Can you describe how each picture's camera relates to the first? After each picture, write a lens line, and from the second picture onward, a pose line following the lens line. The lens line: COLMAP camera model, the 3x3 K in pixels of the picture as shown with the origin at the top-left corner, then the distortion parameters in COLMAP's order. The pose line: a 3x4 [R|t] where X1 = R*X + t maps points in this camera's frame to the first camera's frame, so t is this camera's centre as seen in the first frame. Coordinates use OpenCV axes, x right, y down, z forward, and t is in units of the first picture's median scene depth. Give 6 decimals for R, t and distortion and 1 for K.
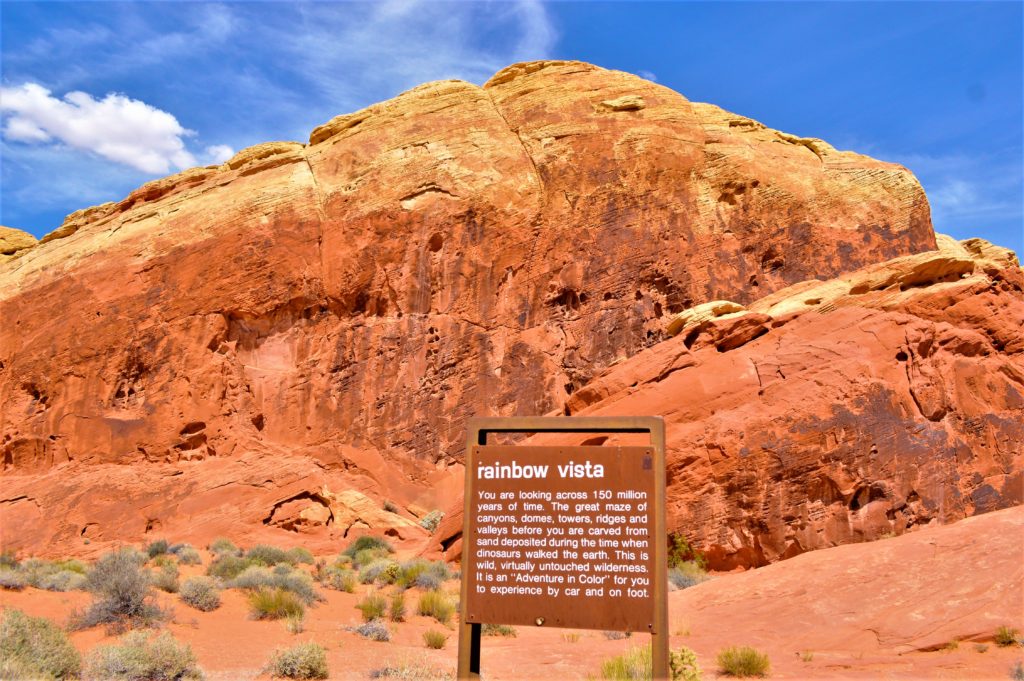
lens RADIAL K [[803.2, 0, 515.7], [0, 803.2, 338.7], [0, 0, 1]] dist [-0.017934, 0.007375]
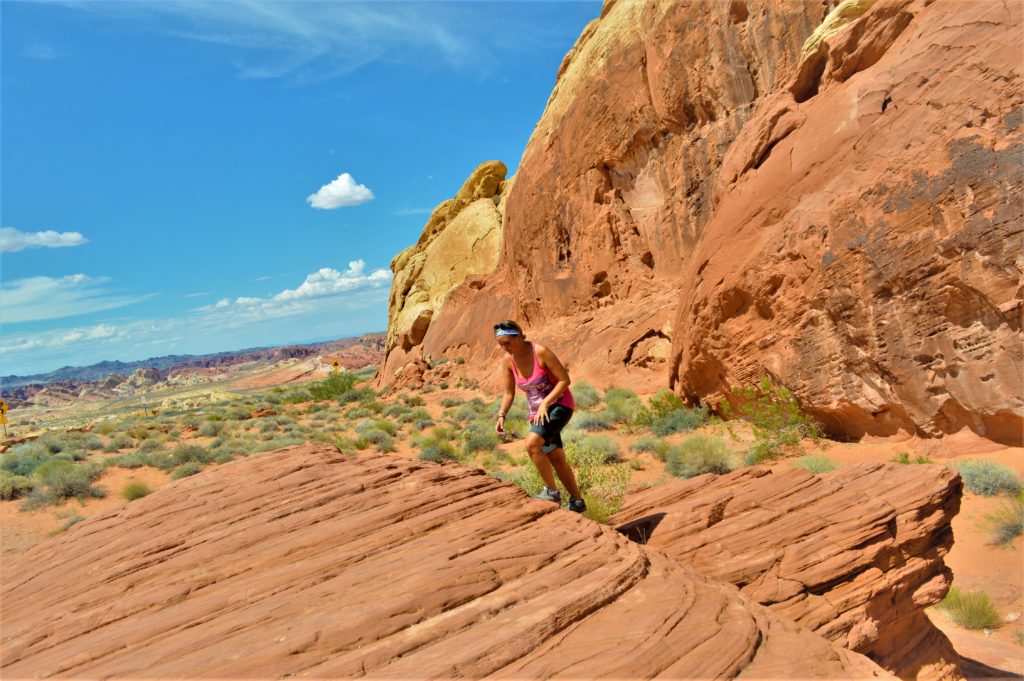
lens RADIAL K [[803.2, 0, 515.7], [0, 803.2, 338.7], [0, 0, 1]] dist [-0.017934, 0.007375]
pose [[0.477271, -0.063917, -0.876429, 0.495069], [0.305950, 0.947038, 0.097543, 0.046799], [0.823776, -0.314698, 0.471549, 0.349813]]
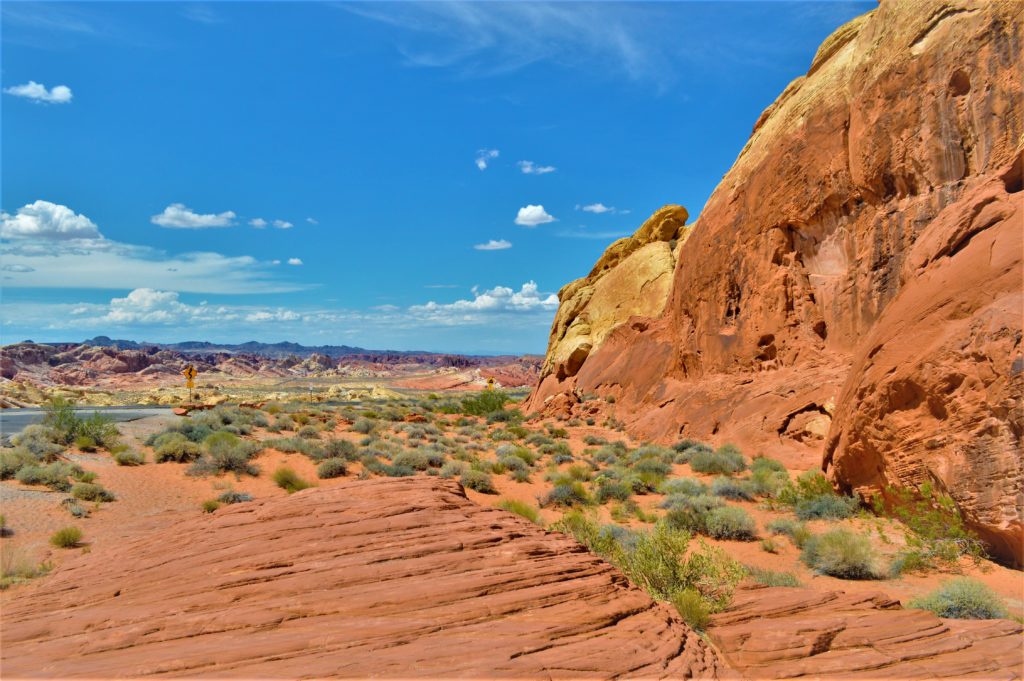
lens RADIAL K [[803.2, 0, 515.7], [0, 803.2, 338.7], [0, 0, 1]] dist [-0.017934, 0.007375]
pose [[0.303364, -0.038549, -0.952095, 0.498873], [0.164869, 0.986235, 0.012600, 0.040580], [0.938503, -0.160793, 0.305544, 0.356162]]
